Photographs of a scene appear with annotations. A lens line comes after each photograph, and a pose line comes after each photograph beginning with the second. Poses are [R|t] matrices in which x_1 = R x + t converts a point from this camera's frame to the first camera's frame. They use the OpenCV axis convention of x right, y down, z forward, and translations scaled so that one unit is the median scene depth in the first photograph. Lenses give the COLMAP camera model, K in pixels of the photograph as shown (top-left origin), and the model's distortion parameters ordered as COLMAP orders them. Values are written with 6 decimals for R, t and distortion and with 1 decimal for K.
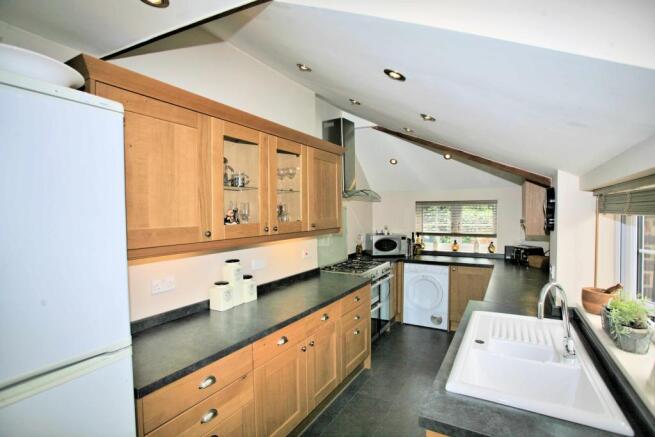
lens RADIAL K [[323.6, 0, 342.6], [0, 323.6, 218.7], [0, 0, 1]] dist [-0.027074, -0.000115]
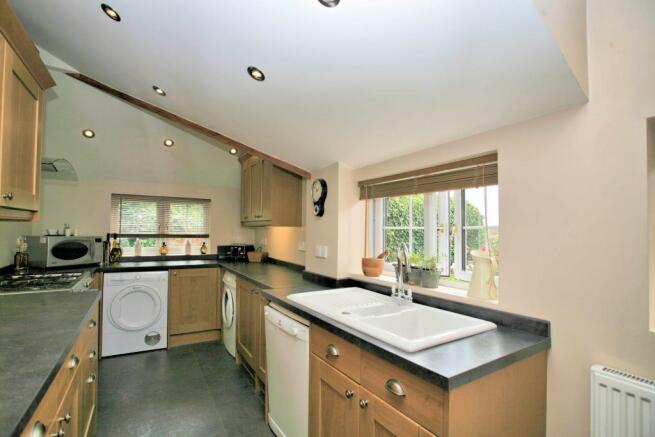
lens RADIAL K [[323.6, 0, 342.6], [0, 323.6, 218.7], [0, 0, 1]] dist [-0.027074, -0.000115]
pose [[0.519524, 0.033172, 0.853812, -0.139495], [0.004643, 0.999122, -0.041643, 0.043703], [-0.854443, 0.025599, 0.518914, 0.155071]]
